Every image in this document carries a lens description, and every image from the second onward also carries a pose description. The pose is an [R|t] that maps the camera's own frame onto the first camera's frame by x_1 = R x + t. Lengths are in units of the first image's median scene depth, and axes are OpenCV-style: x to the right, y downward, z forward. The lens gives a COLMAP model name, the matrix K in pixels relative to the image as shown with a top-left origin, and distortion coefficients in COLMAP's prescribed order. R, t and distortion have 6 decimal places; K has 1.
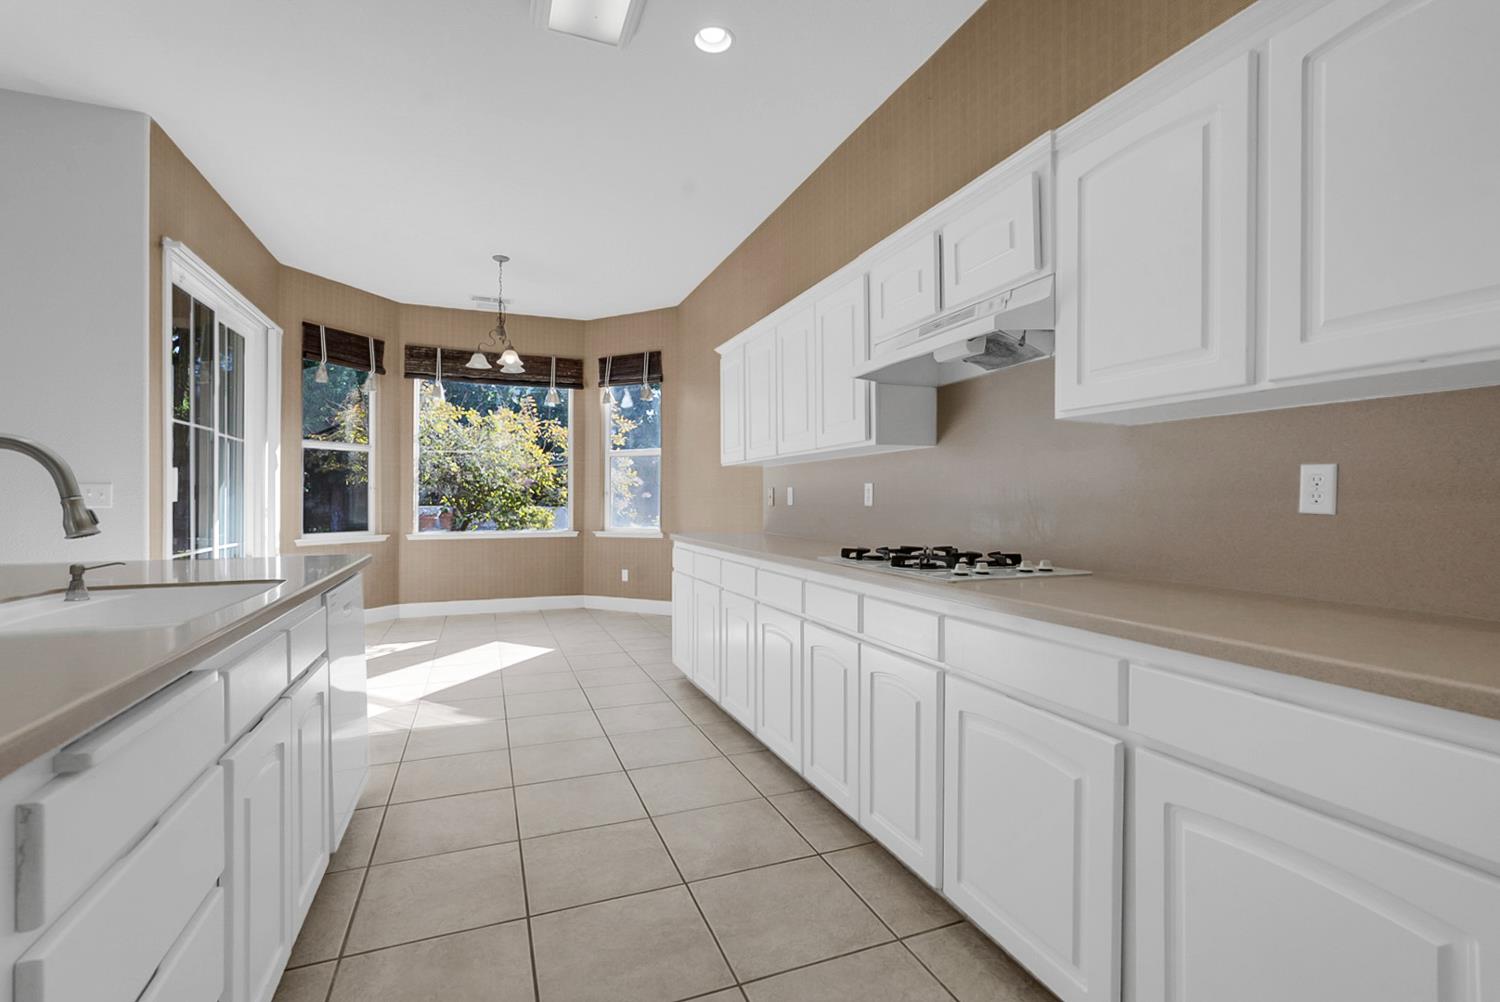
lens RADIAL K [[630.9, 0, 747.3], [0, 630.9, 487.8], [0, 0, 1]] dist [-0.004975, -0.000168]
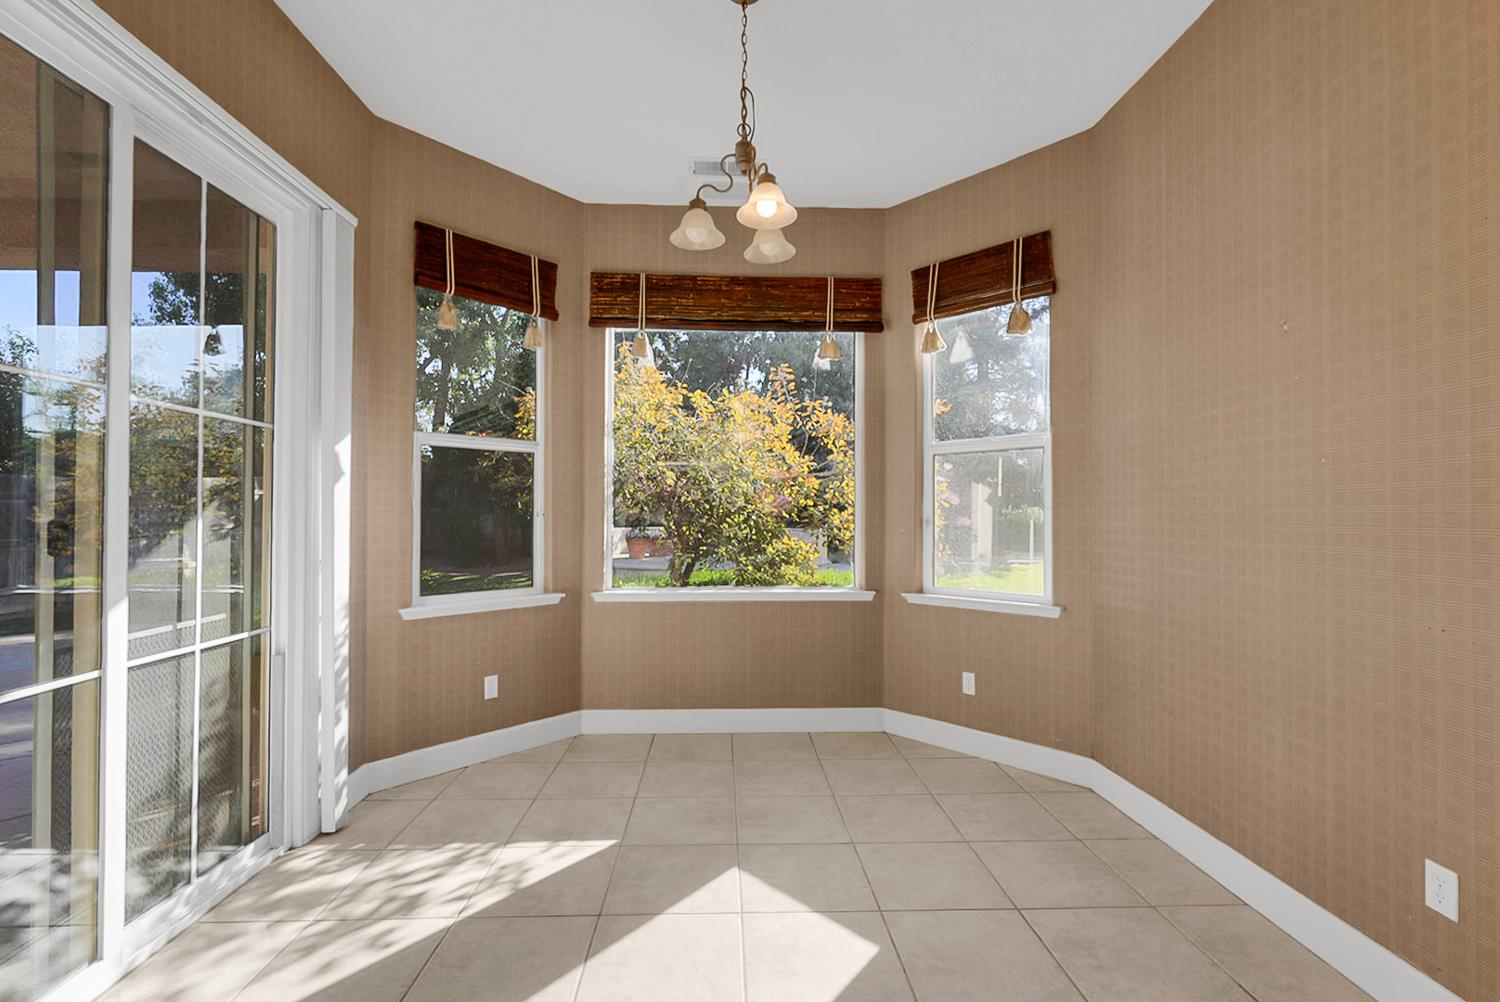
lens RADIAL K [[630.9, 0, 748.9], [0, 630.9, 494.5], [0, 0, 1]] dist [-0.004975, -0.000168]
pose [[0.938335, -0.007313, -0.345649, -0.183604], [0.002870, 0.999907, -0.013363, -0.008220], [0.345714, 0.011547, 0.938269, 0.455472]]
